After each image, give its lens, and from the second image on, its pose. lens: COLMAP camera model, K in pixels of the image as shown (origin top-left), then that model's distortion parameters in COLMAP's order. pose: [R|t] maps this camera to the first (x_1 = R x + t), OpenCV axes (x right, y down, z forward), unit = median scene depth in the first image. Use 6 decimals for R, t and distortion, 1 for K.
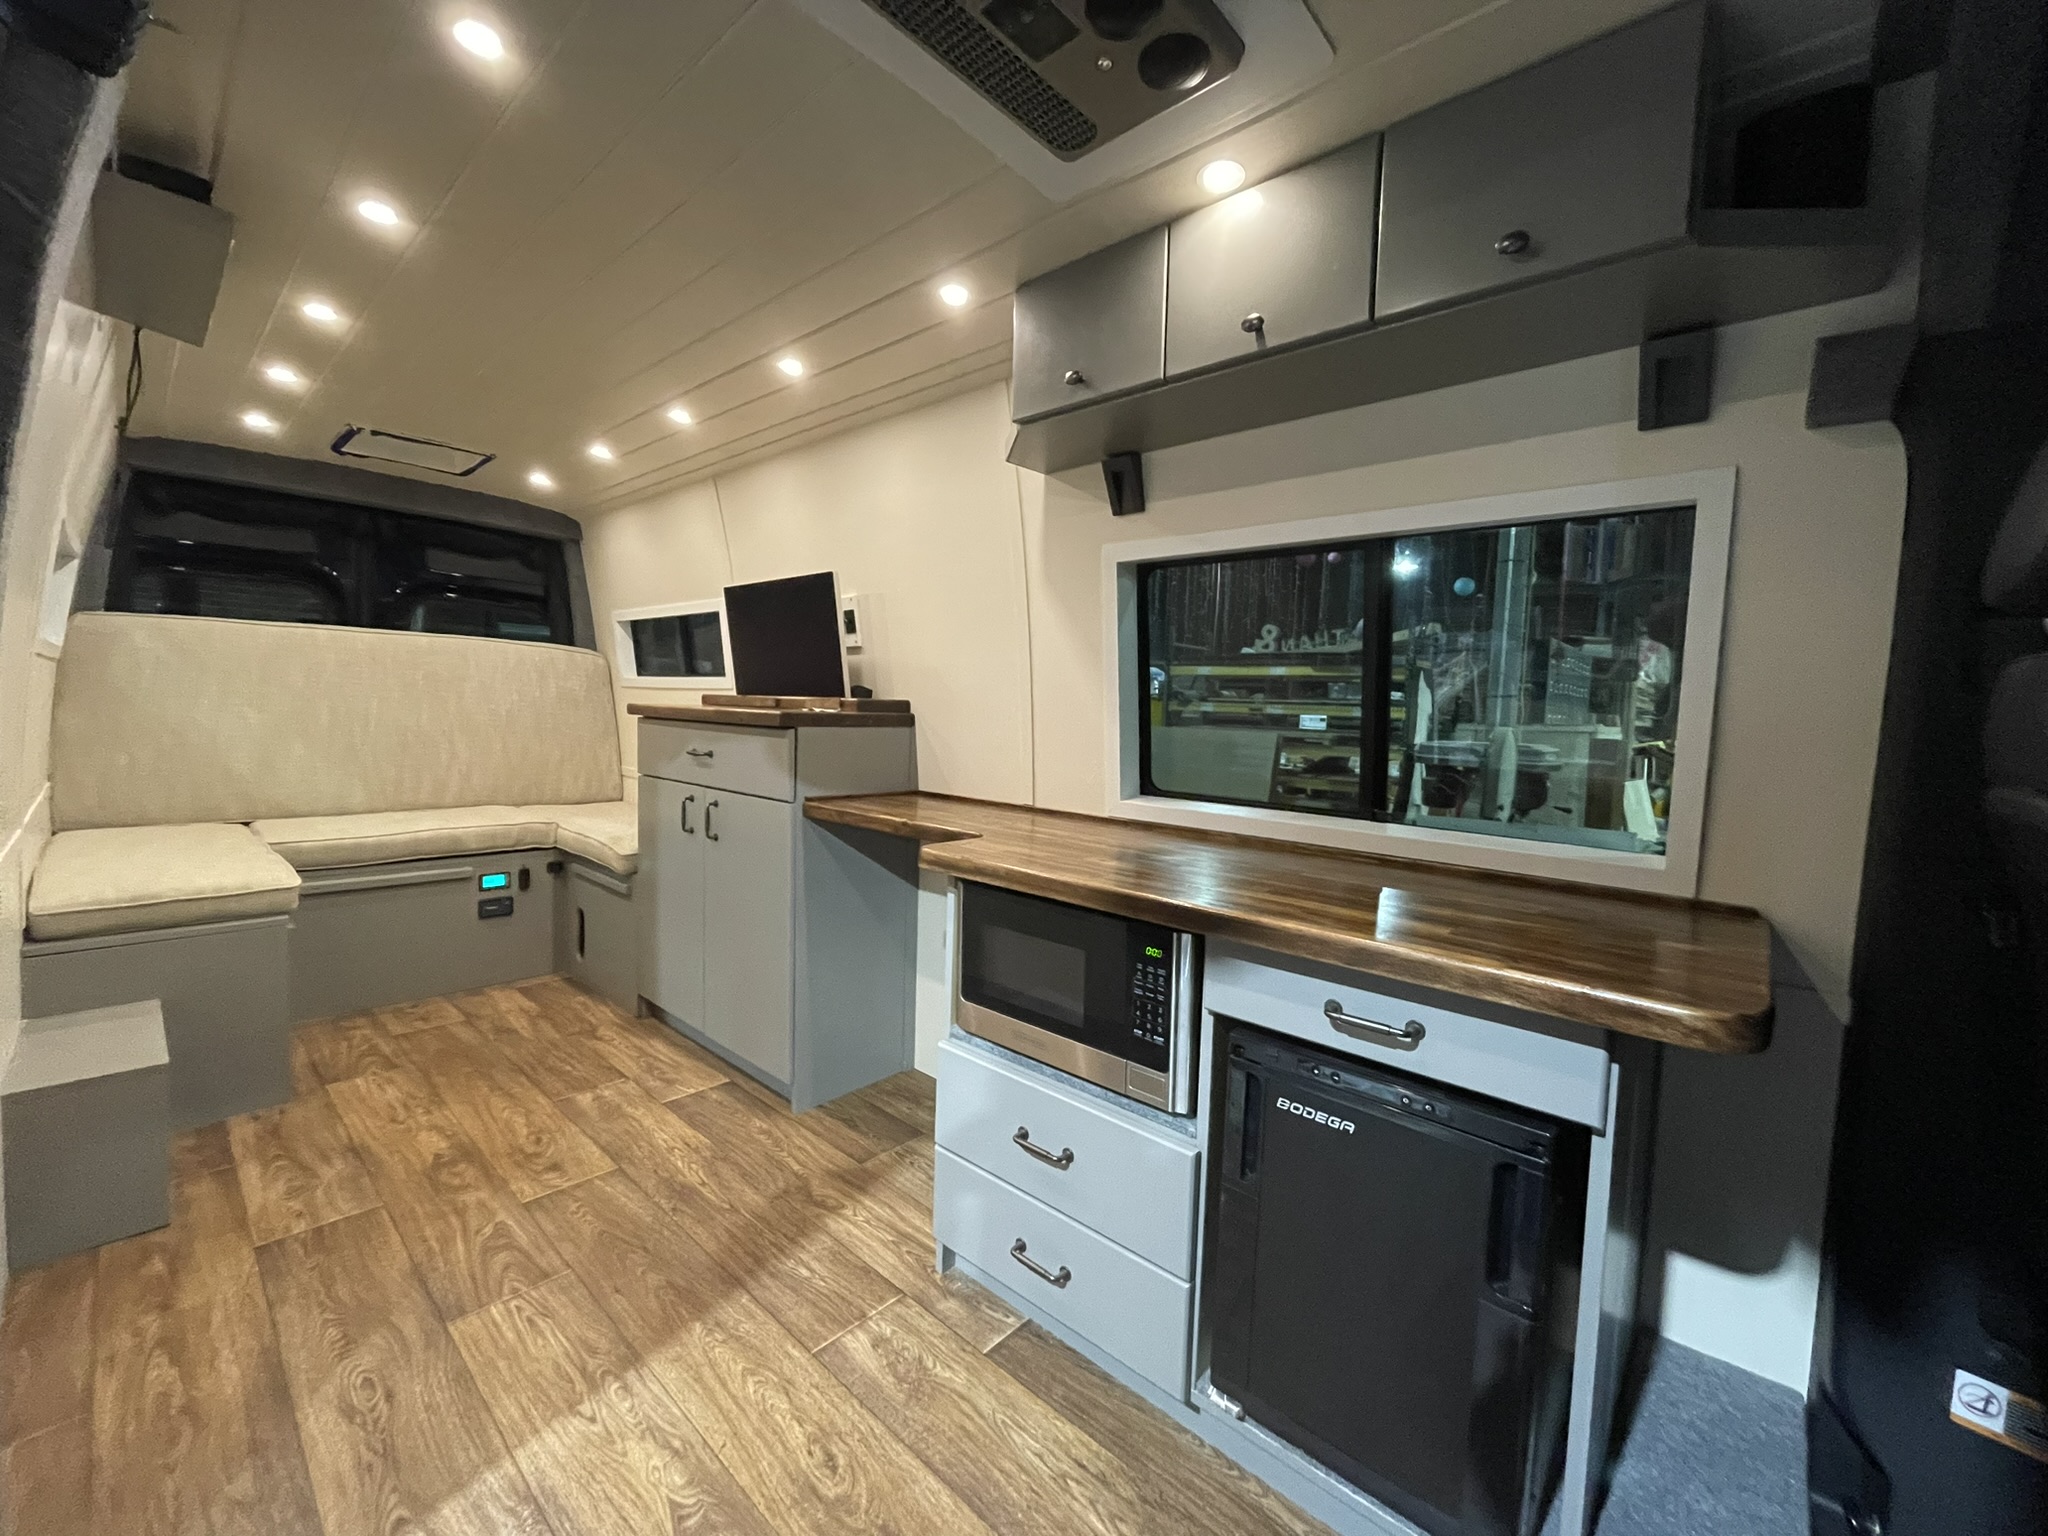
lens RADIAL K [[822.1, 0, 1017.2], [0, 822.1, 759.6], [0, 0, 1]] dist [-0.001682, -0.000369]
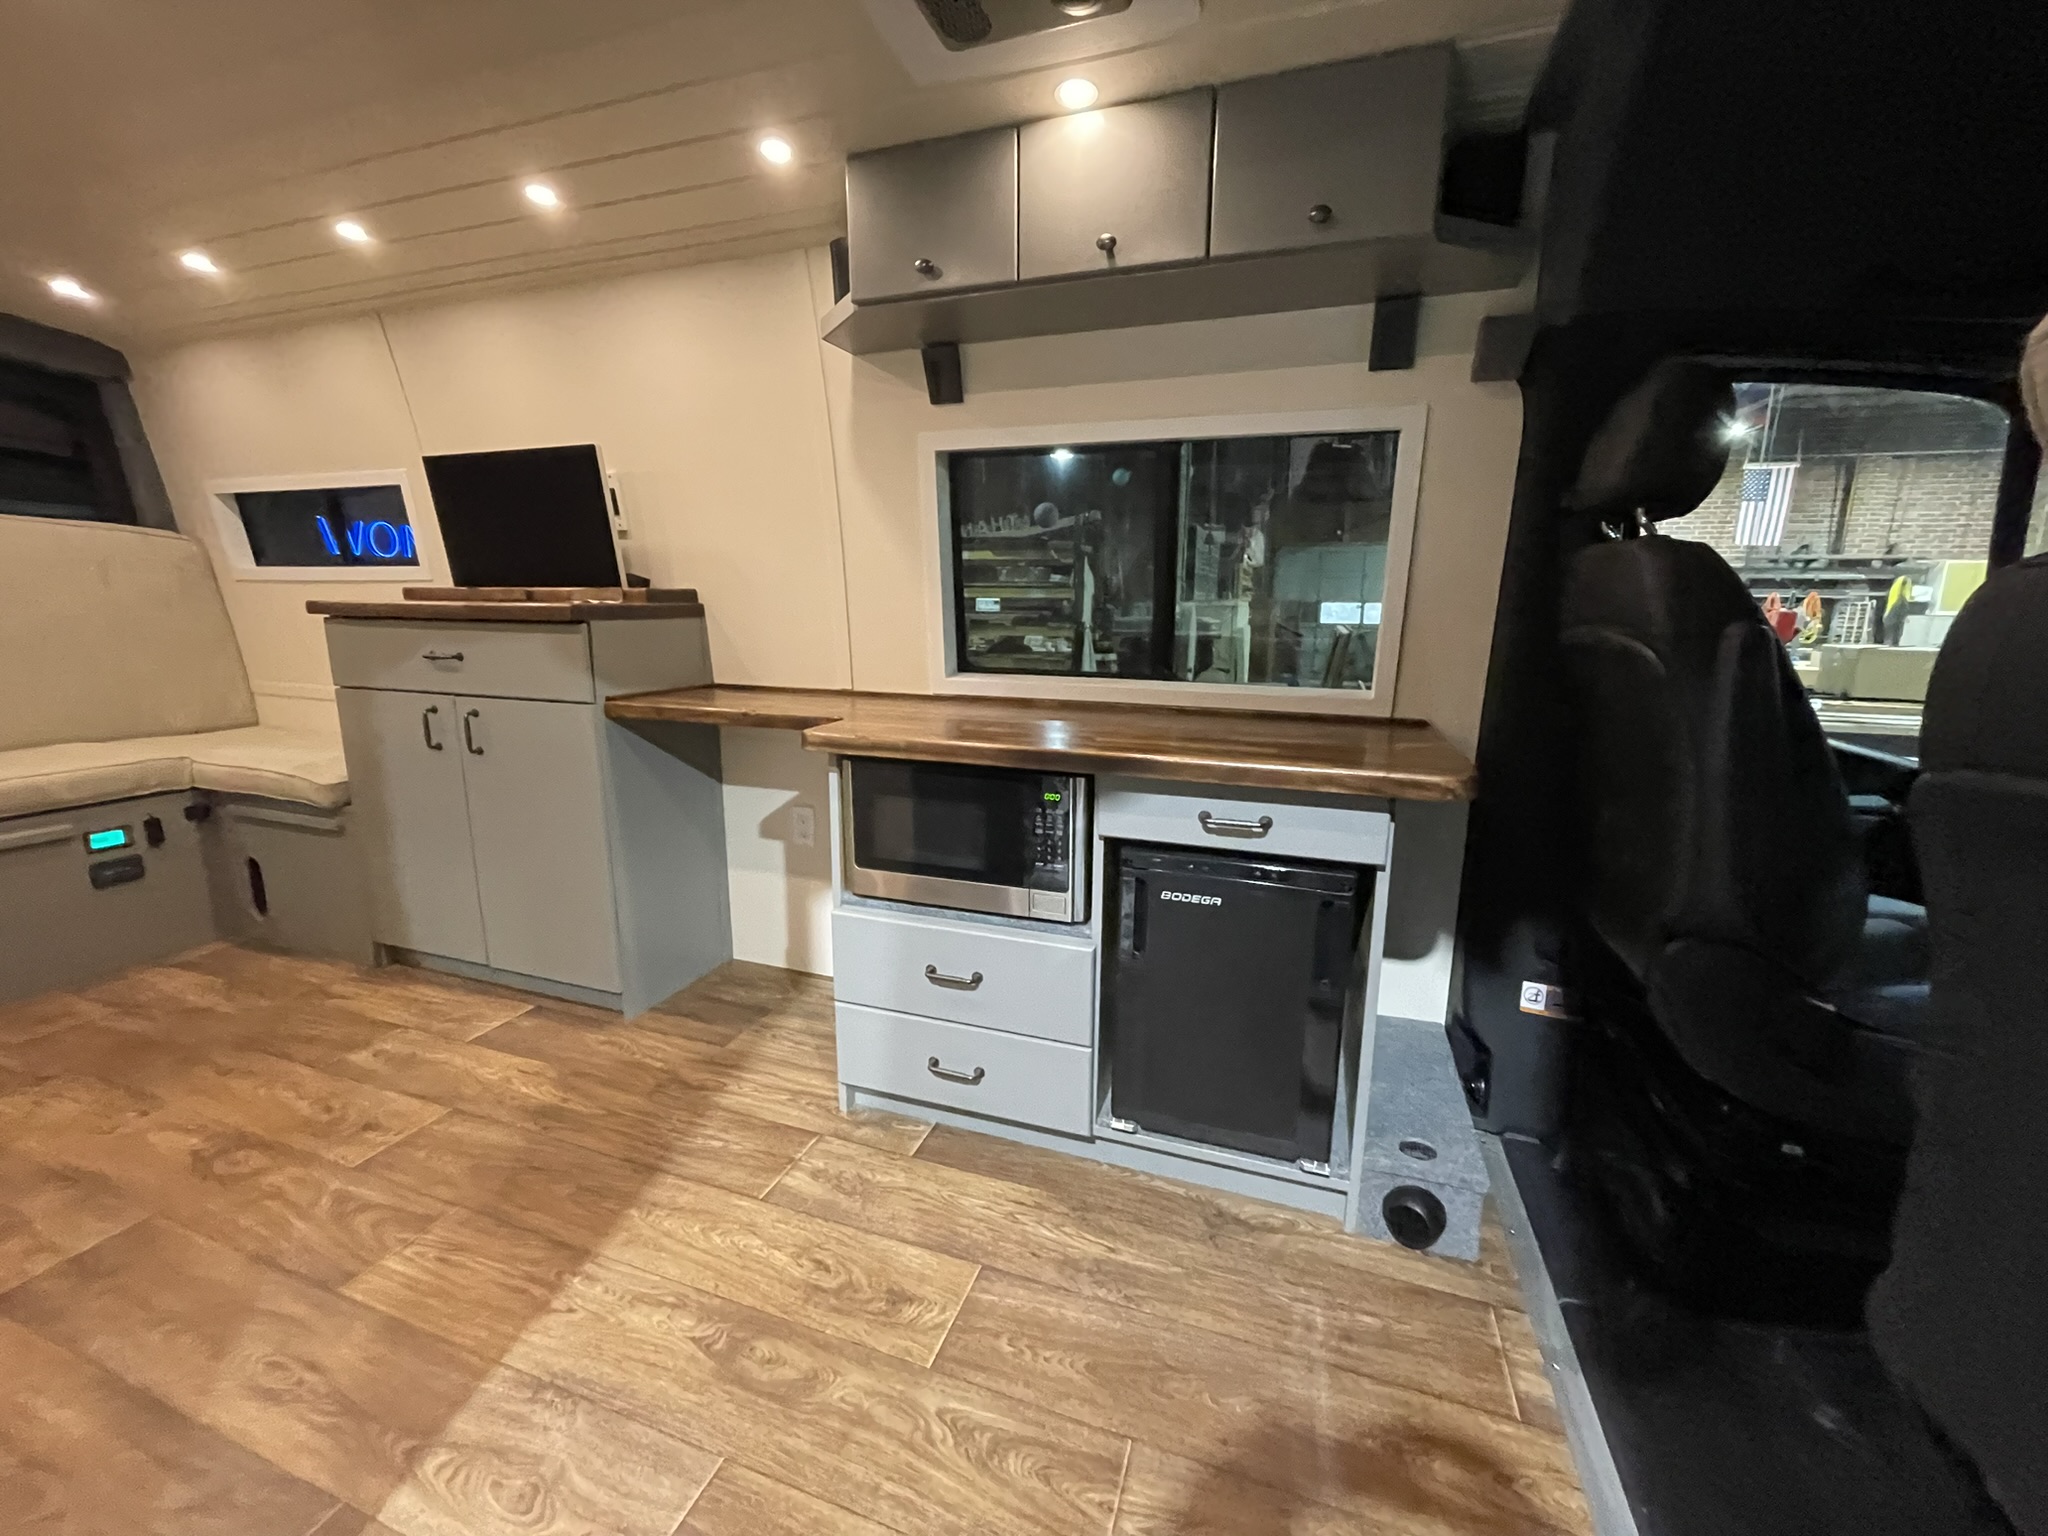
lens RADIAL K [[821.6, 0, 1017.2], [0, 821.6, 756.7], [0, 0, 1]] dist [-0.002846, -0.000250]
pose [[0.921478, -0.096689, 0.376203, -0.248463], [0.046041, 0.988884, 0.141383, 0.003838], [-0.385691, -0.112961, 0.915687, -0.053901]]
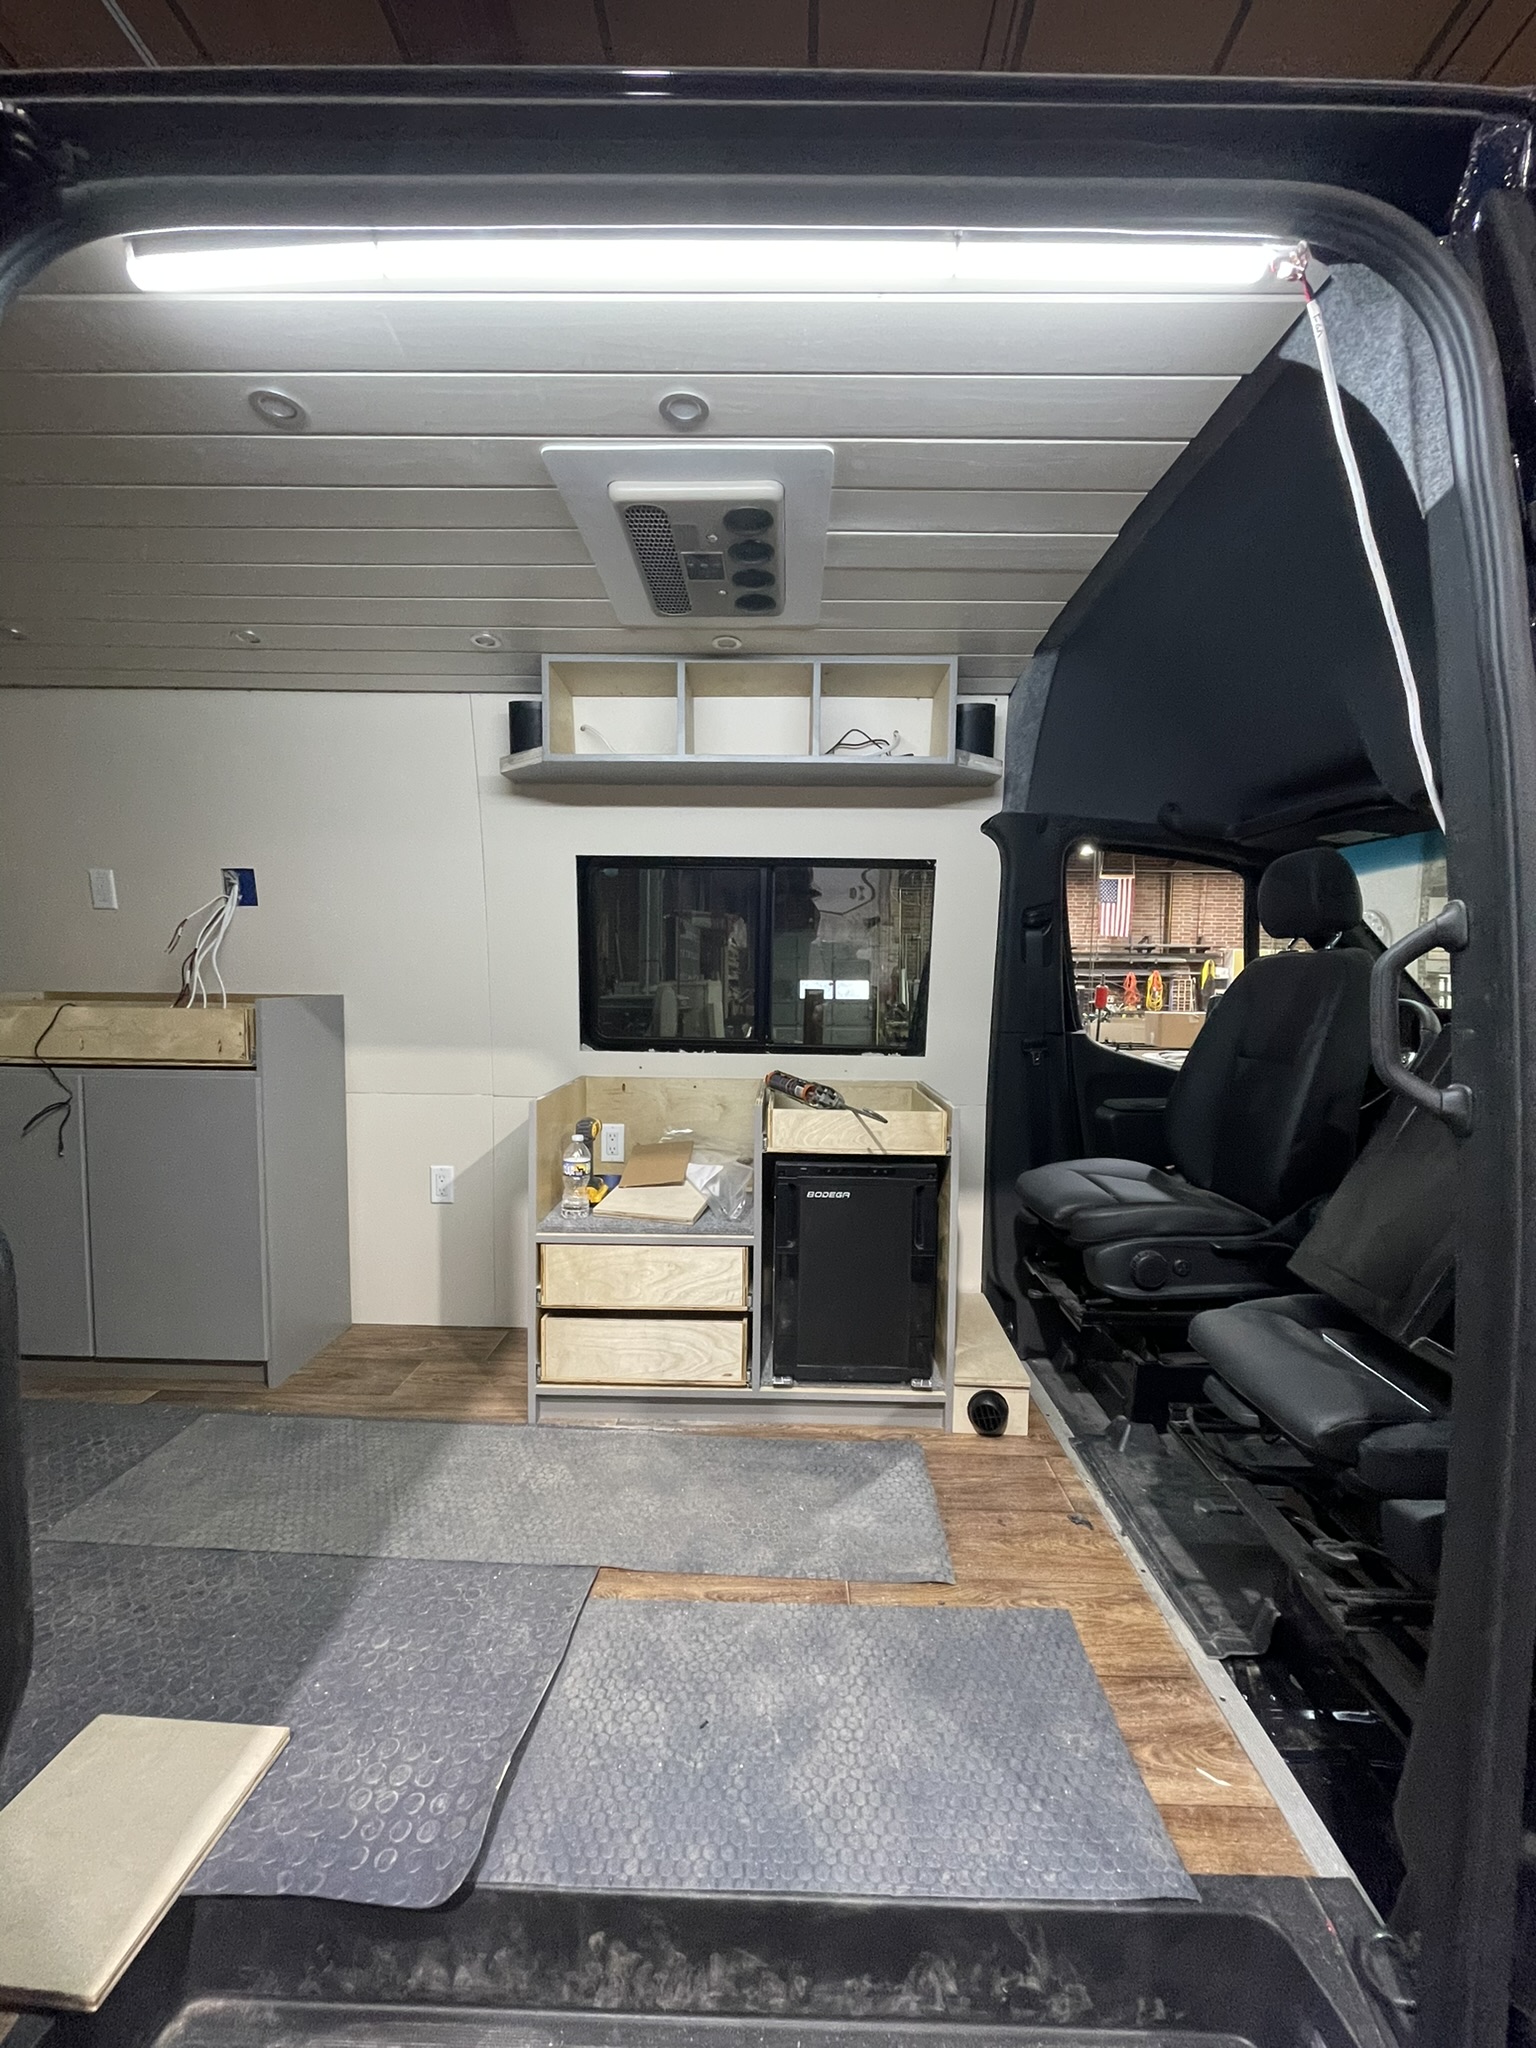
lens RADIAL K [[816.3, 0, 768.0], [0, 816.3, 1024.0], [0, 0, 1]] dist [-0.001346, -0.000382]
pose [[0.753474, -0.058891, 0.654835, -0.604035], [0.053606, 0.998167, 0.028088, -0.006094], [-0.655289, 0.013940, 0.755250, -0.193252]]
